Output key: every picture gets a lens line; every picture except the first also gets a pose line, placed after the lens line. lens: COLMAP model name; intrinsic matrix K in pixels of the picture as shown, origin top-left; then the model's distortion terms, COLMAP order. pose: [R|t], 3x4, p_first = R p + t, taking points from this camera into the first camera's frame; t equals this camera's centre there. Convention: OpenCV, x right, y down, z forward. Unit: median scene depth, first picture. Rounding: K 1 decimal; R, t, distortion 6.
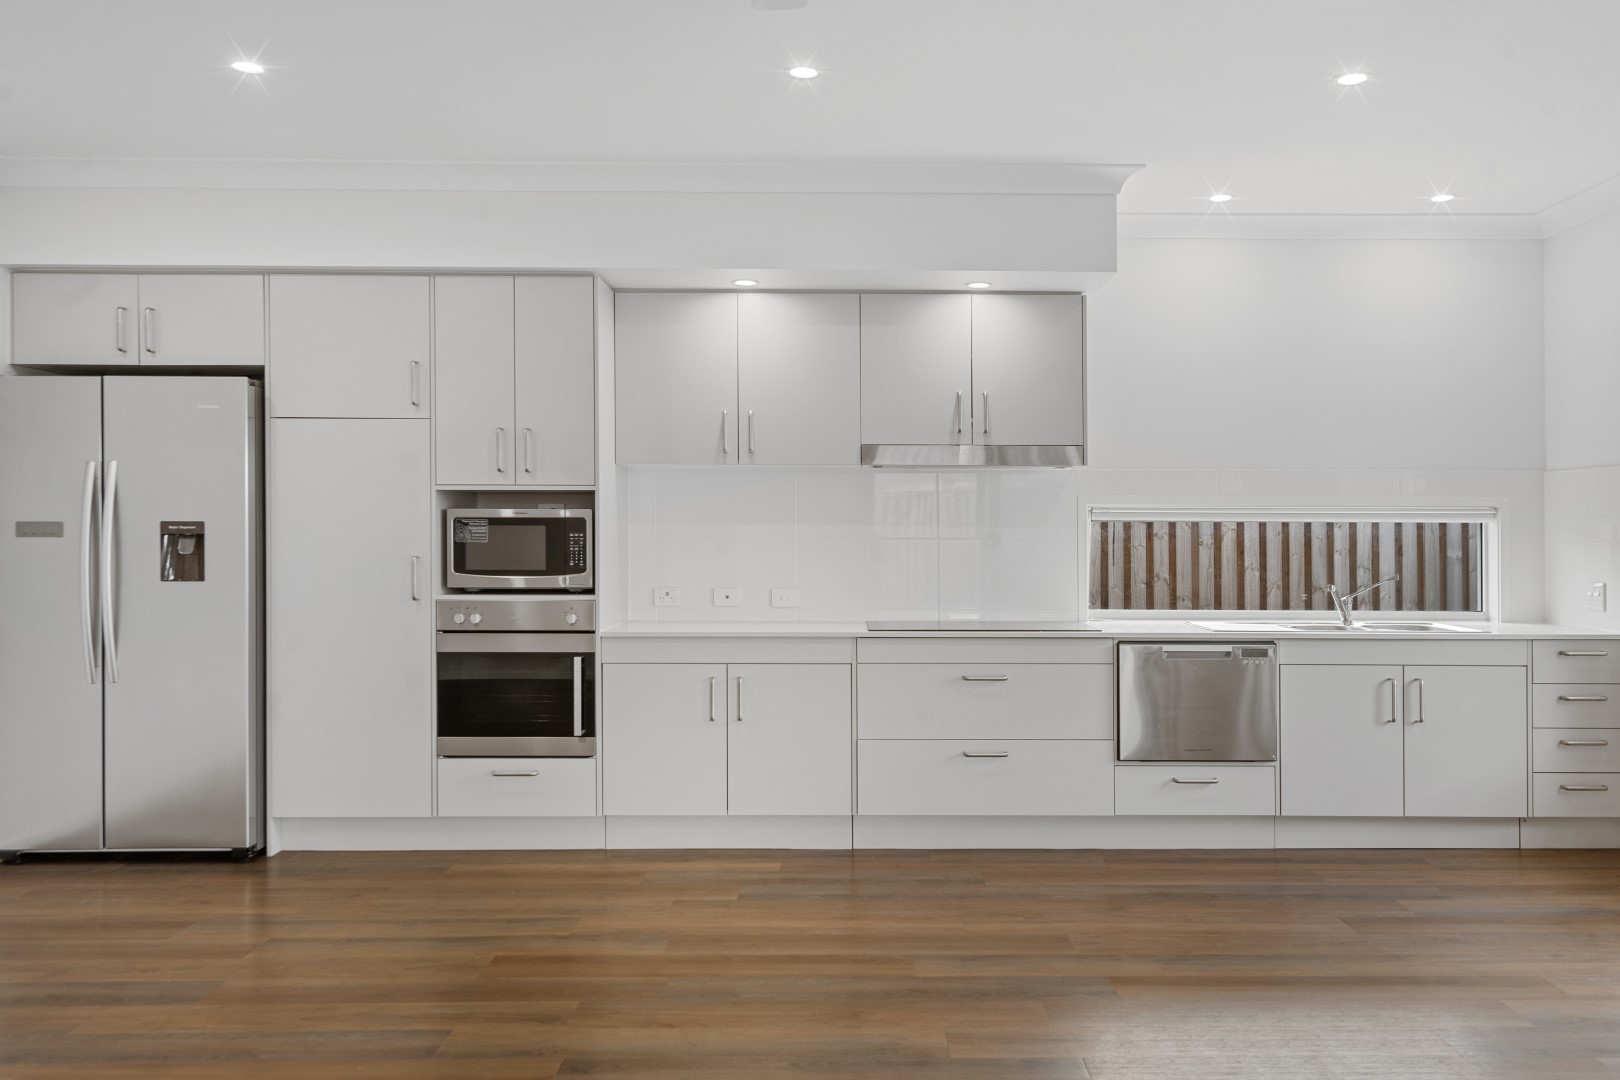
lens RADIAL K [[1269.3, 0, 880.1], [0, 1269.3, 525.4], [0, 0, 1]] dist [0.006721, 0.001756]
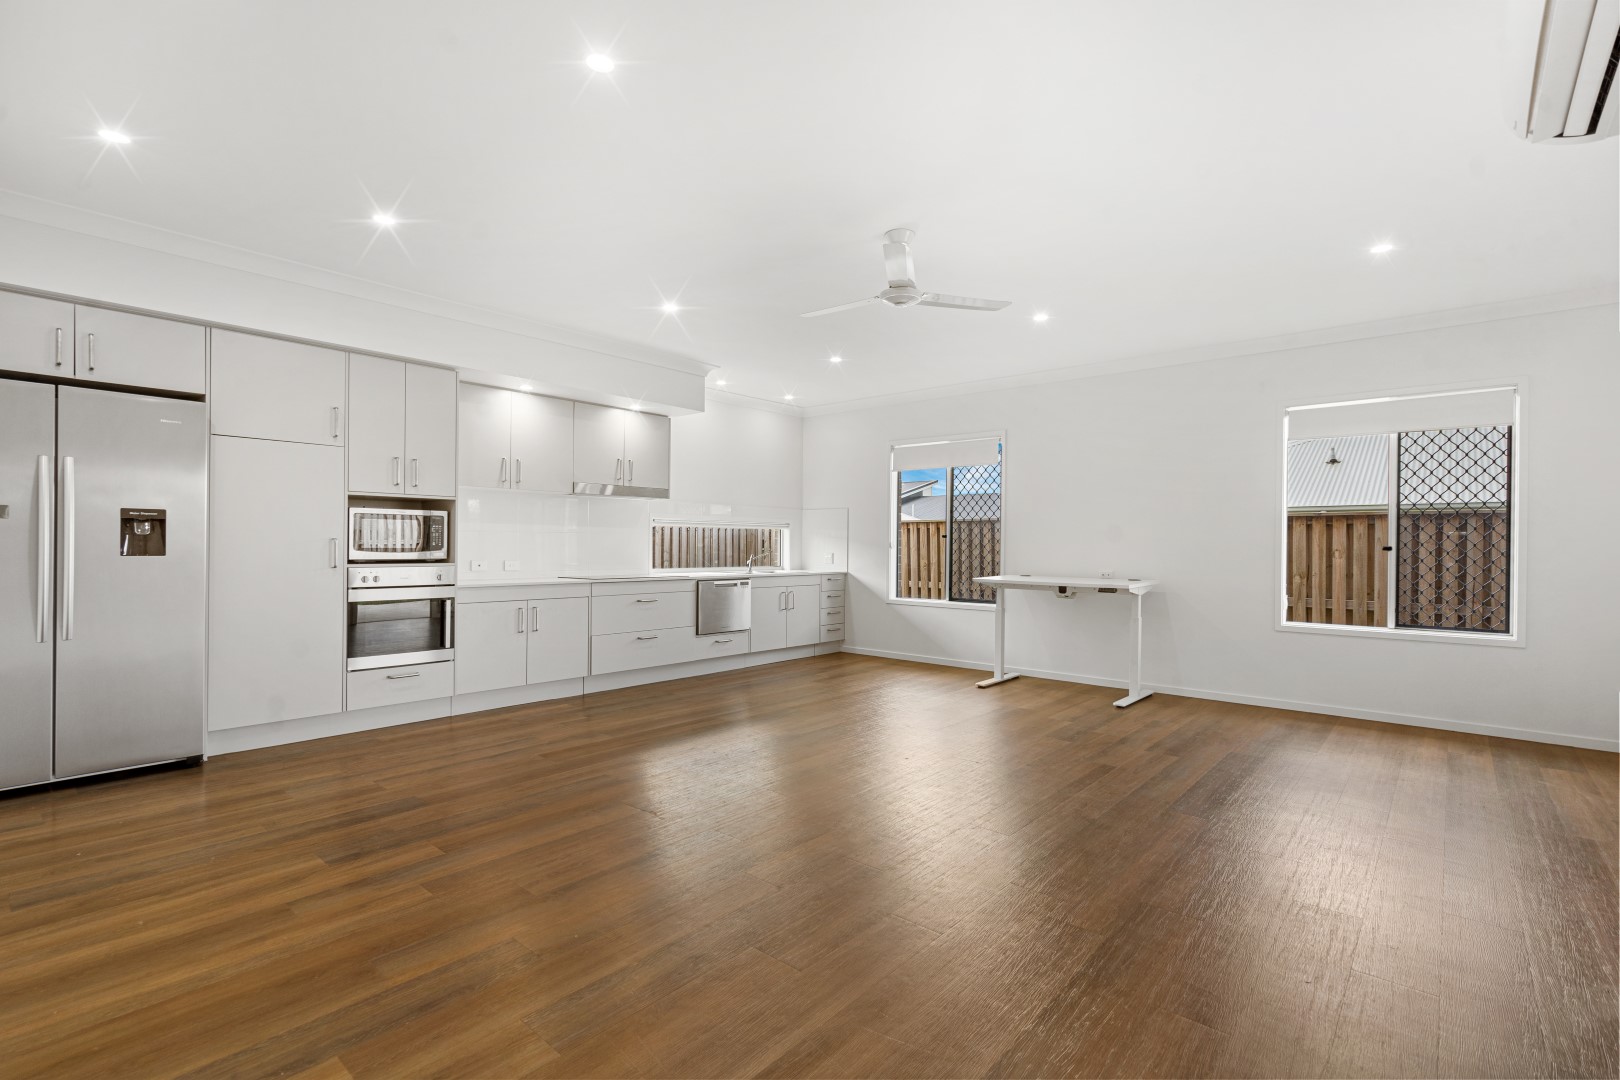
lens RADIAL K [[744.5, 0, 817.3], [0, 744.5, 547.8], [0, 0, 1]] dist [0.000833, 0.000124]
pose [[0.662810, -0.000235, 0.748787, -0.640384], [-0.011051, 0.999888, 0.010096, 0.020225], [-0.748706, -0.014967, 0.662733, -0.002436]]
